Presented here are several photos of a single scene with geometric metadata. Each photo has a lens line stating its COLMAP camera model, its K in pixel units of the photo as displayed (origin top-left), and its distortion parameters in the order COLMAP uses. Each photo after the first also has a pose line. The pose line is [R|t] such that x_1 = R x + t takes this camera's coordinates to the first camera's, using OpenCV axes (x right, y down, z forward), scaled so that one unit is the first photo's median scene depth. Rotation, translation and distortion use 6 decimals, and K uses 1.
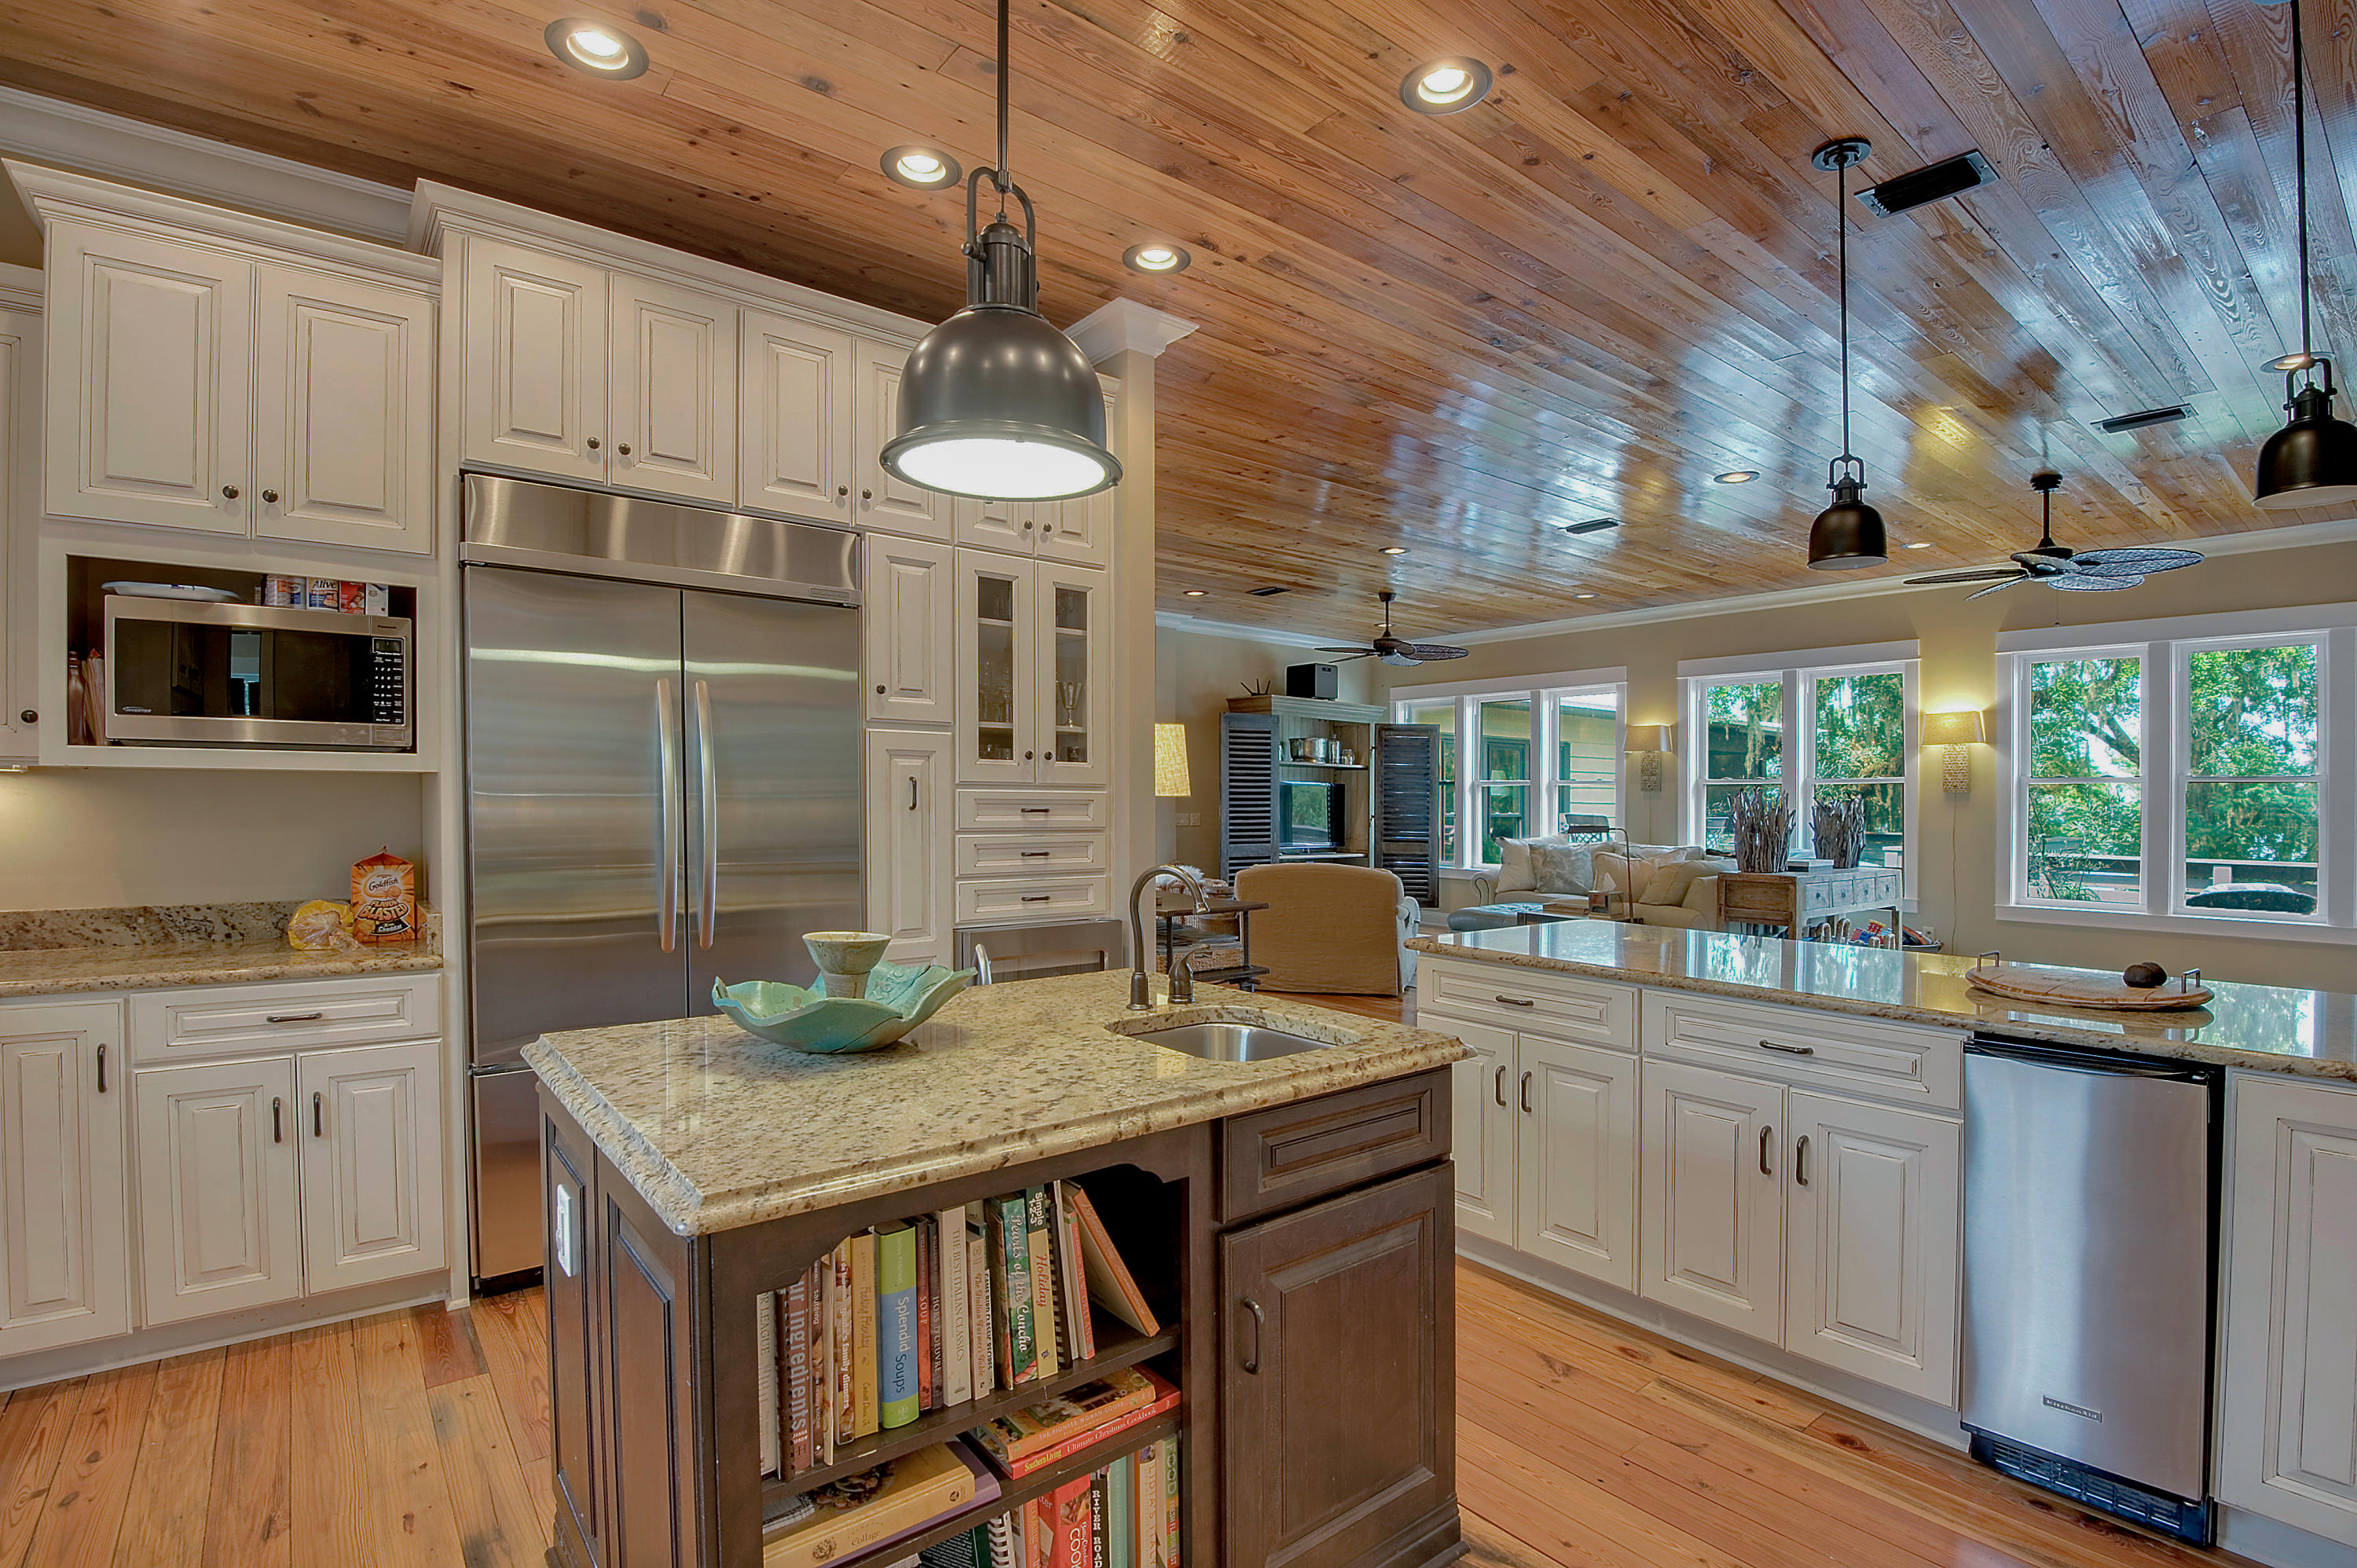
lens RADIAL K [[1080.9, 0, 1178.5], [0, 1080.9, 784.0], [0, 0, 1]] dist [0.019176, 0.000014]
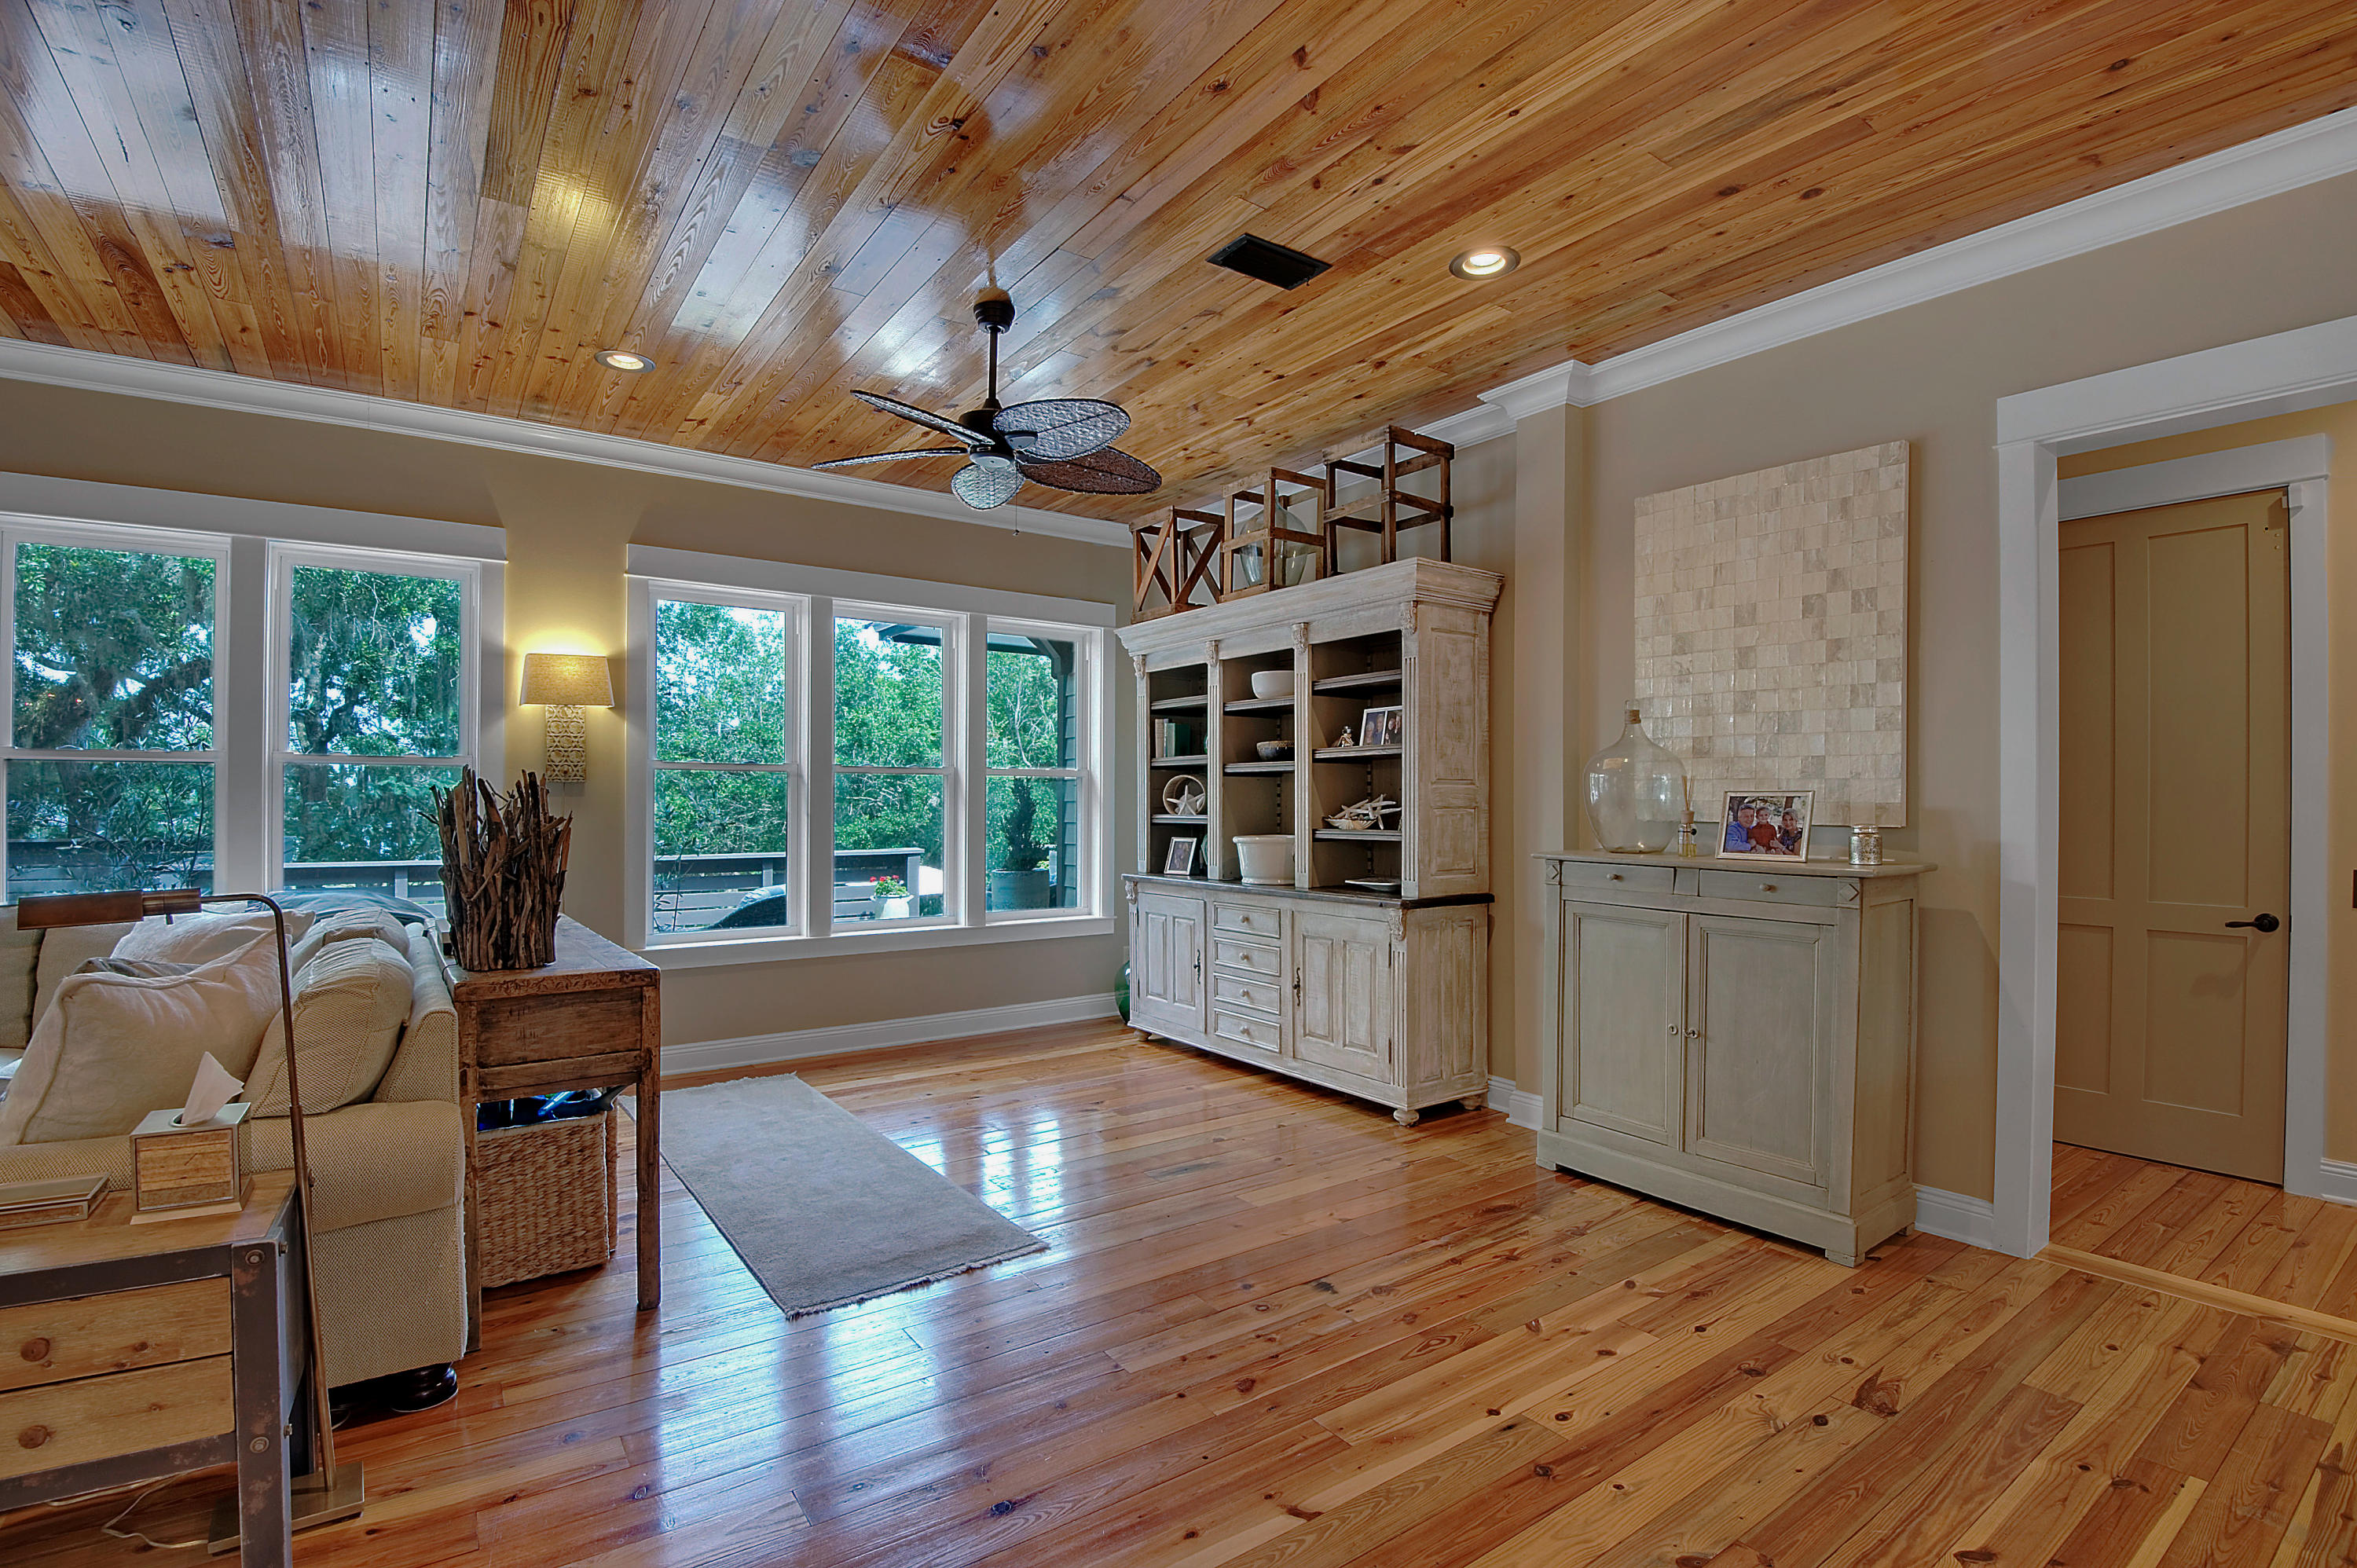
lens RADIAL K [[1088.9, 0, 1173.7], [0, 1088.9, 799.1], [0, 0, 1]] dist [-0.043160, 0.000113]
pose [[0.041087, -0.008382, 0.999120, 0.064519], [-0.011723, 0.999892, 0.008870, 0.006153], [-0.999087, -0.012077, 0.040984, 0.420321]]
